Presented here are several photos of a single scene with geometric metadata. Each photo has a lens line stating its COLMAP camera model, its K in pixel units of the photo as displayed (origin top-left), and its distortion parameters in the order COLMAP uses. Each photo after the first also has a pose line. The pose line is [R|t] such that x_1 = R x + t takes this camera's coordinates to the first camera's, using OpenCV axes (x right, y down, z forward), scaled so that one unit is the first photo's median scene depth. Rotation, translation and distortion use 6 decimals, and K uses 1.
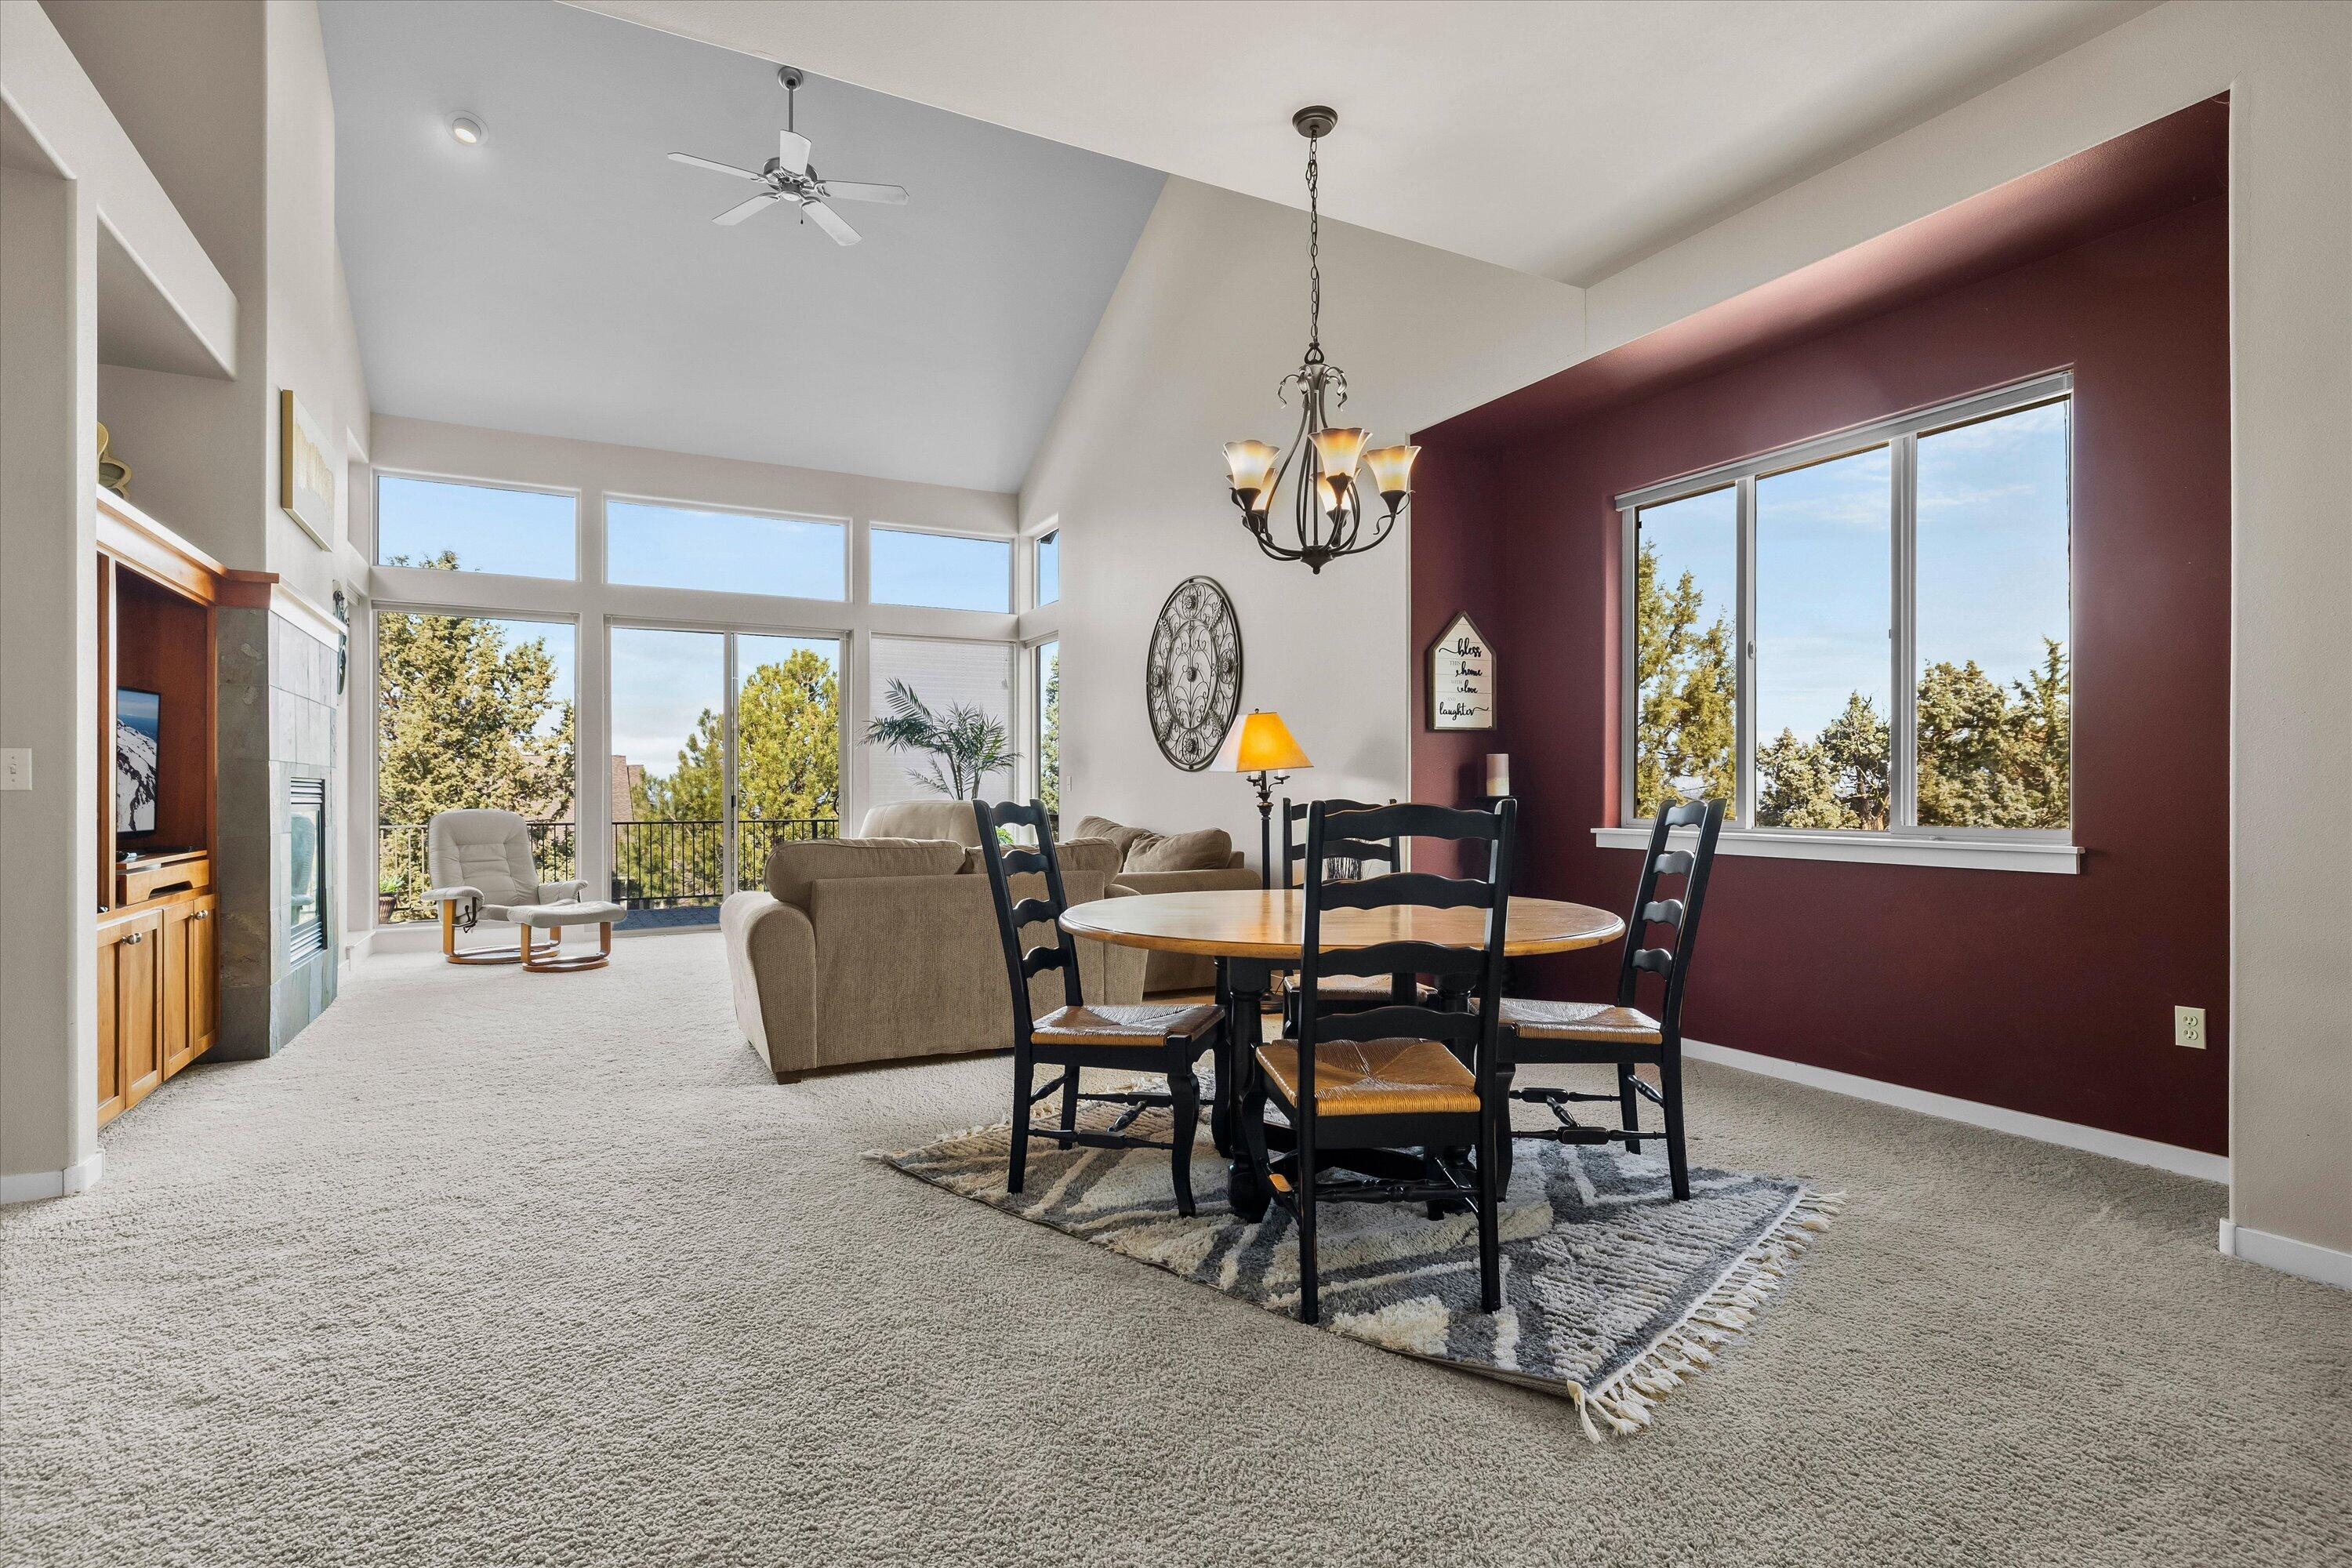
lens RADIAL K [[1149.7, 0, 1186.3], [0, 1149.7, 791.1], [0, 0, 1]] dist [-0.001749, -0.000795]
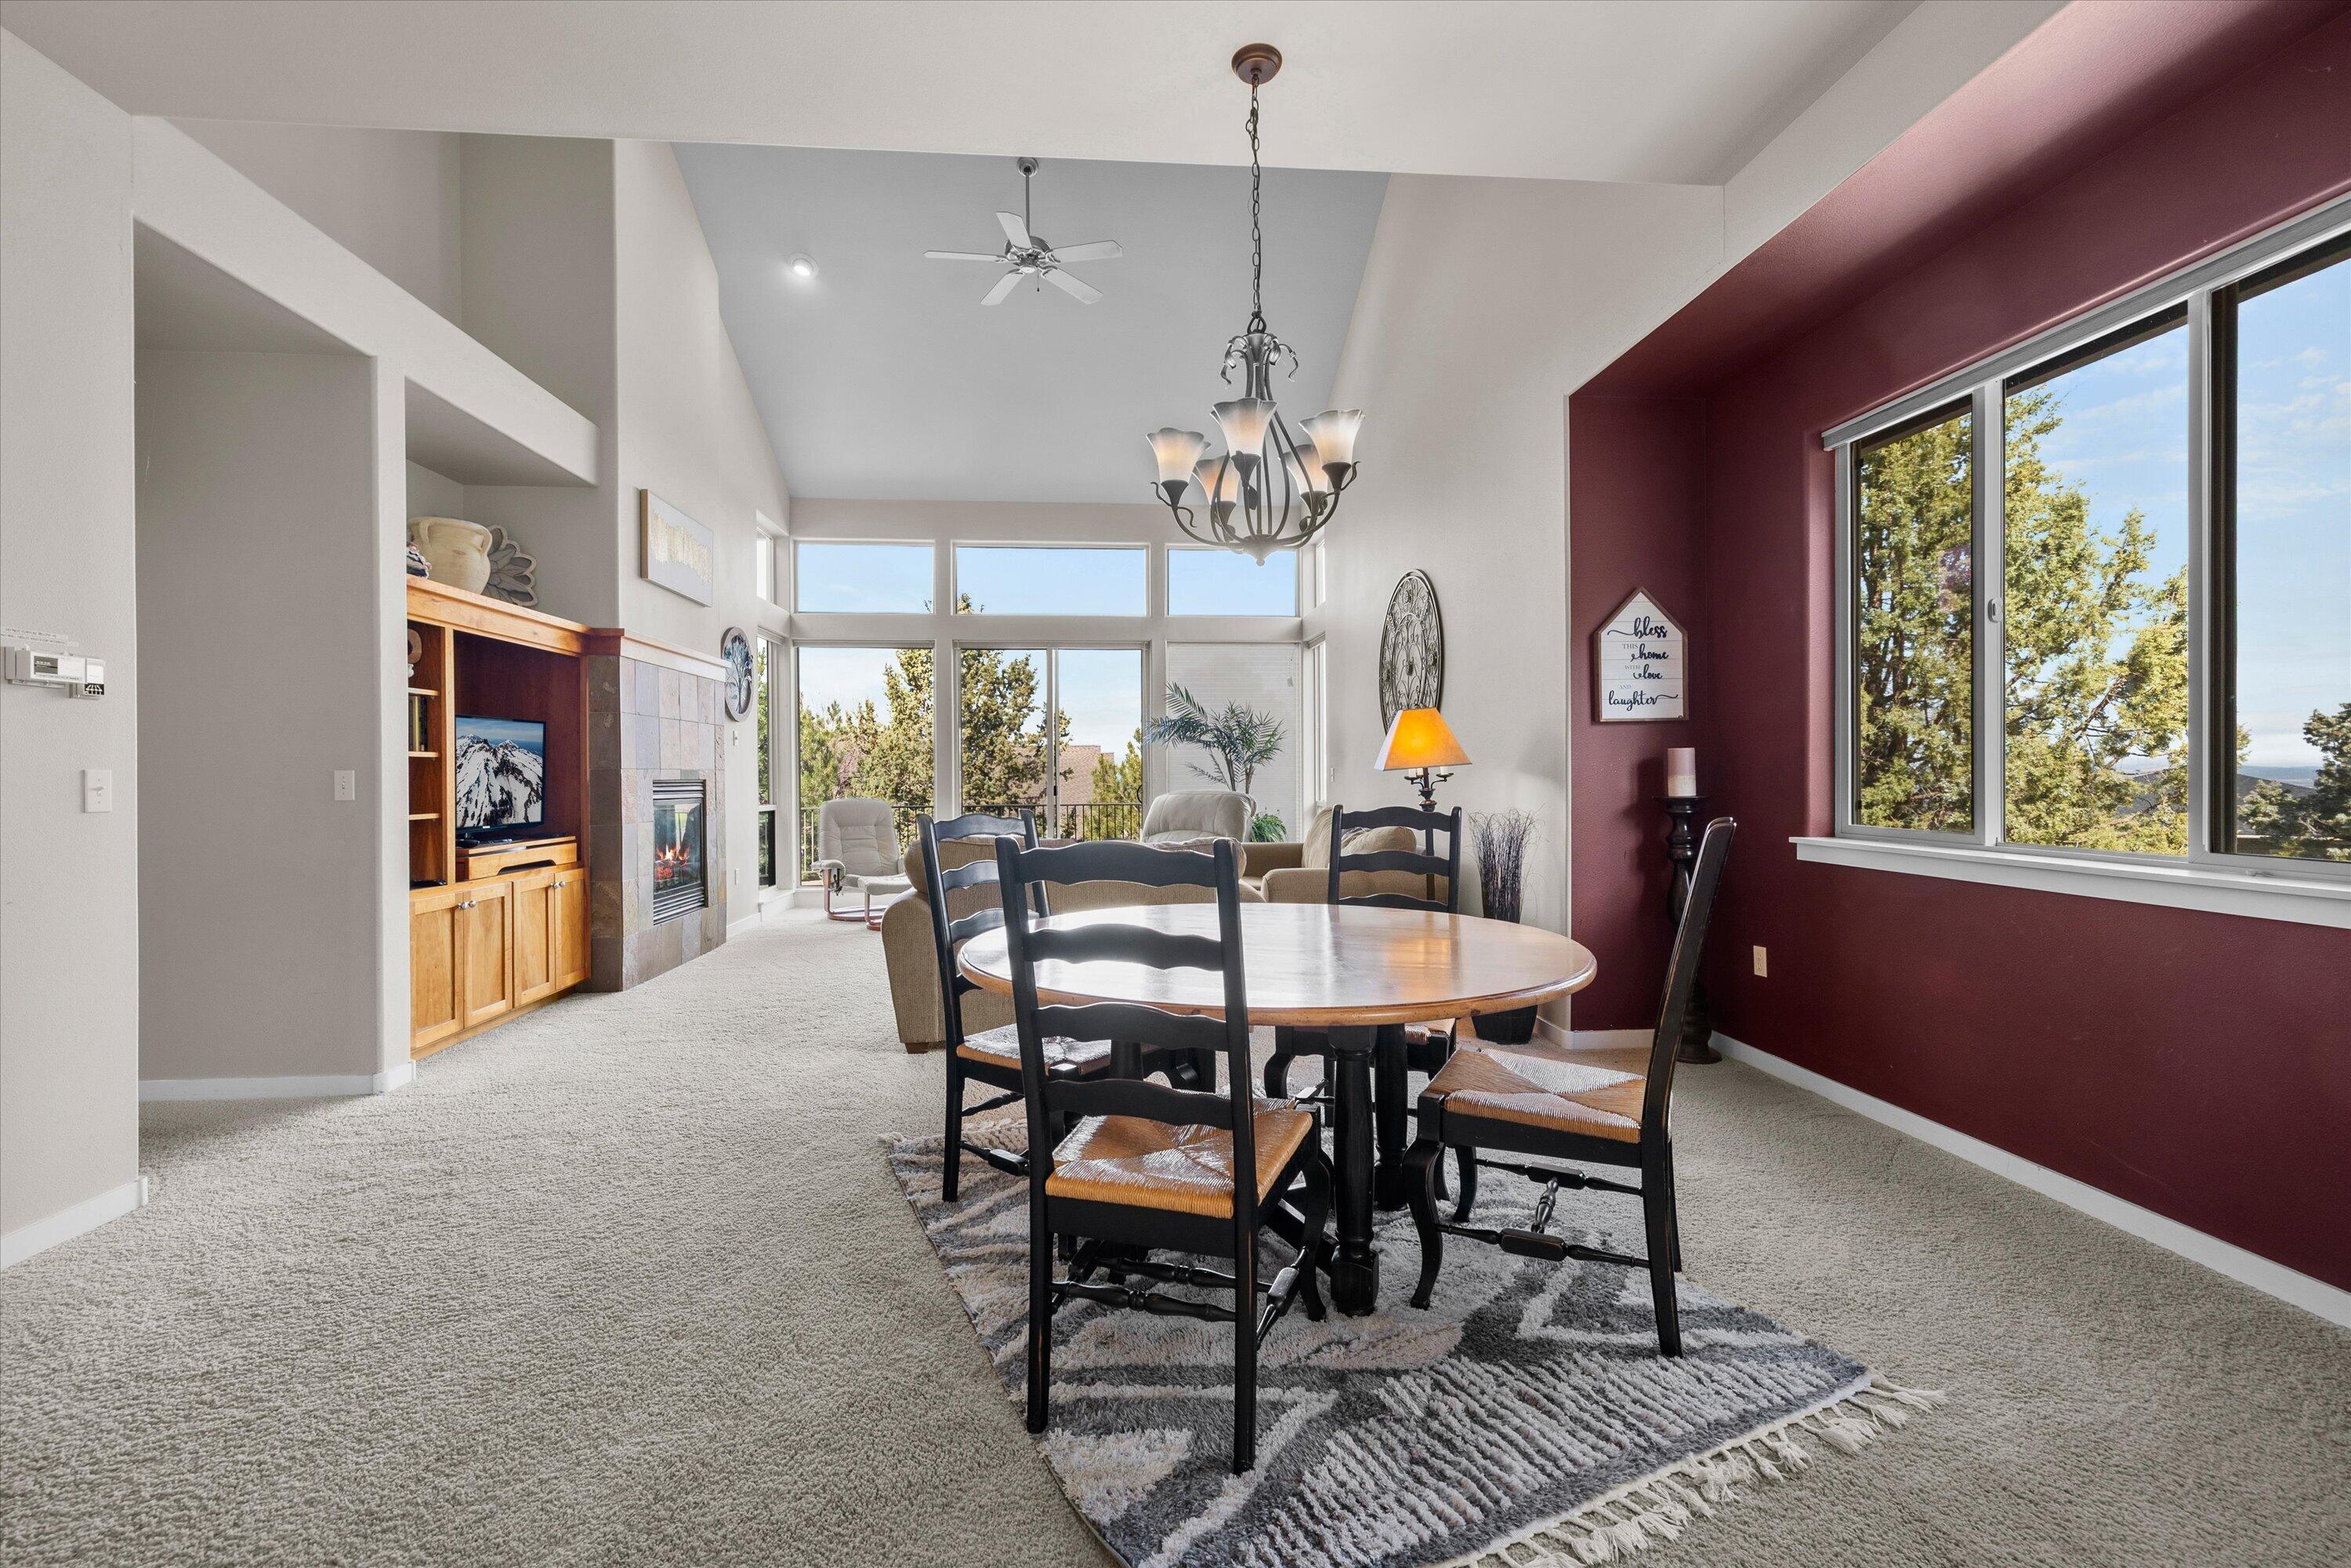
lens RADIAL K [[1009.7, 0, 1180.0], [0, 1009.7, 778.8], [0, 0, 1]] dist [0.001591, 0.000091]
pose [[0.919577, -0.002779, -0.392901, 0.221537], [0.006155, 0.999954, 0.007333, -0.016845], [0.392862, -0.009161, 0.919552, 0.146987]]
